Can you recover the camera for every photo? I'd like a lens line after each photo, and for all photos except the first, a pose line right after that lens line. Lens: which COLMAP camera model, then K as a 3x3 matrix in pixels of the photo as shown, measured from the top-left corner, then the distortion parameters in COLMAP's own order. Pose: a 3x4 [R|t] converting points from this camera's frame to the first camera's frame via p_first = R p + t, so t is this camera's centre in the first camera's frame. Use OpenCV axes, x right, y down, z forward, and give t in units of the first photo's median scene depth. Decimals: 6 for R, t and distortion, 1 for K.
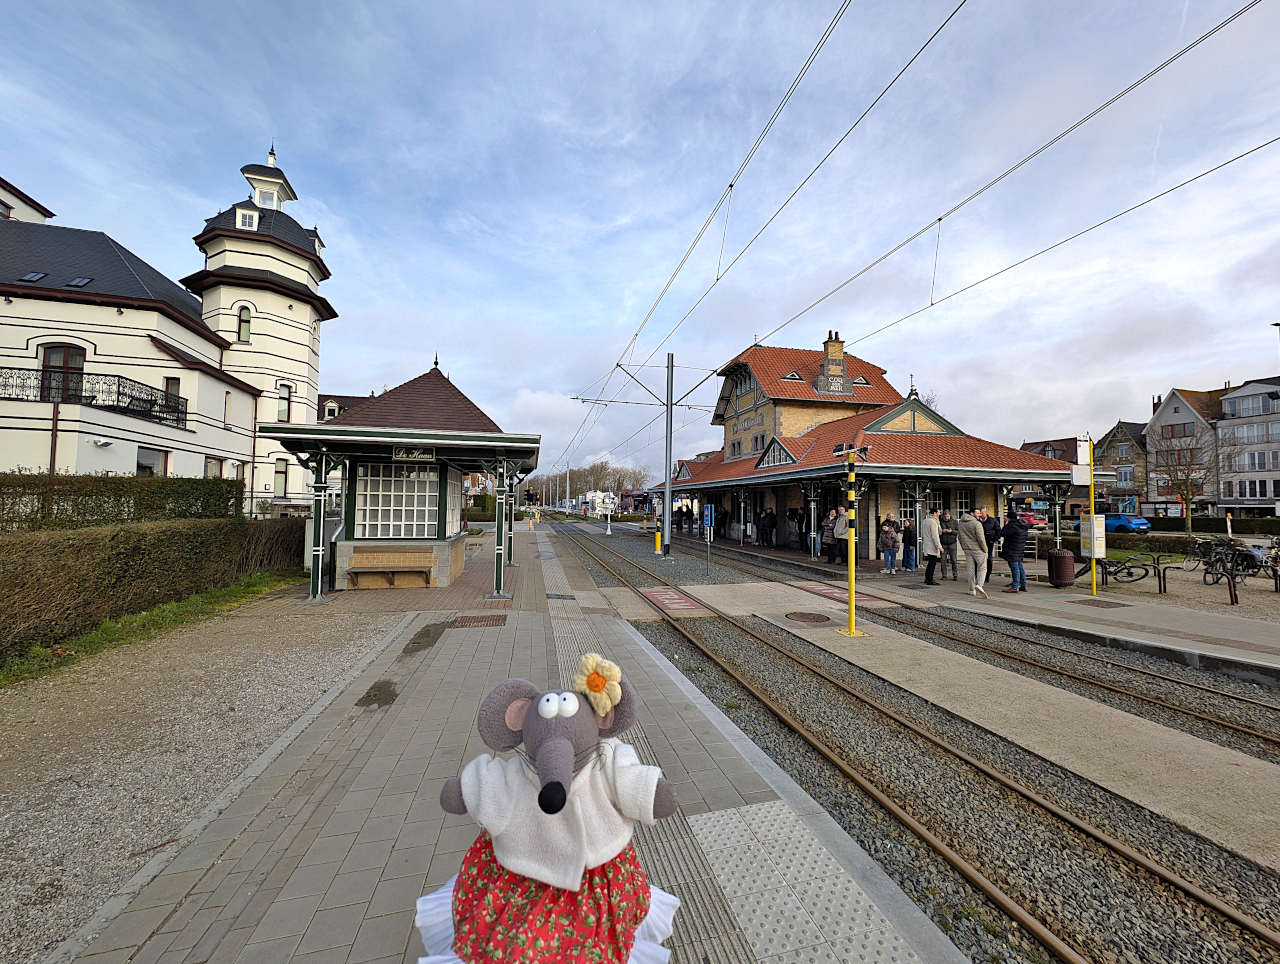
lens RADIAL K [[502.0, 0, 640.0], [0, 502.0, 482.0], [0, 0, 1]] dist [0.006419, 0.000012]
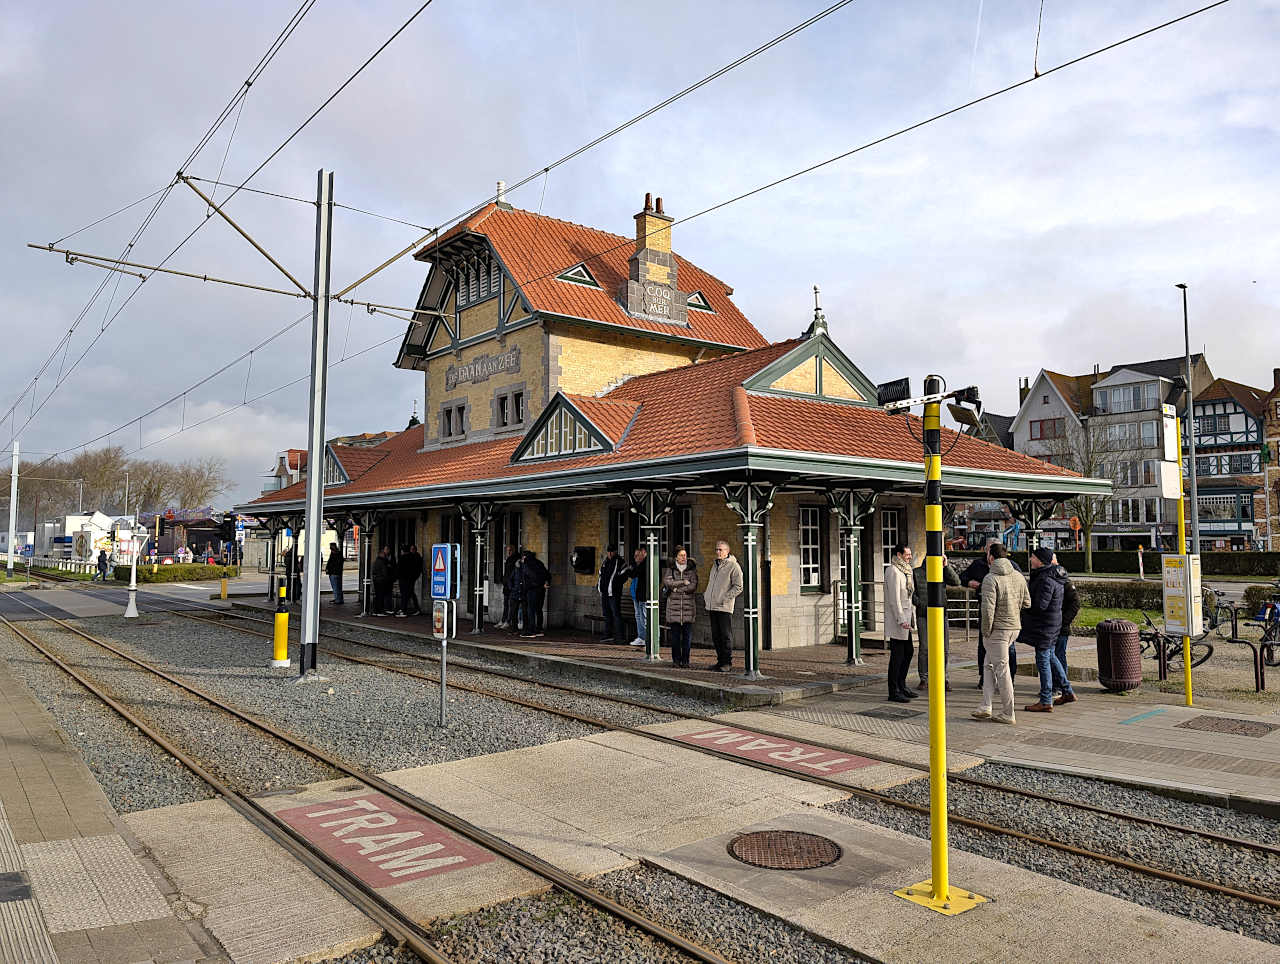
lens RADIAL K [[938.0, 0, 660.4], [0, 938.0, 478.4], [0, 0, 1]] dist [0.019356, -0.001937]
pose [[0.897322, 0.018043, 0.441008, -0.022283], [-0.009581, 0.999725, -0.021406, 0.004806], [-0.441273, 0.014983, 0.897248, 0.157905]]
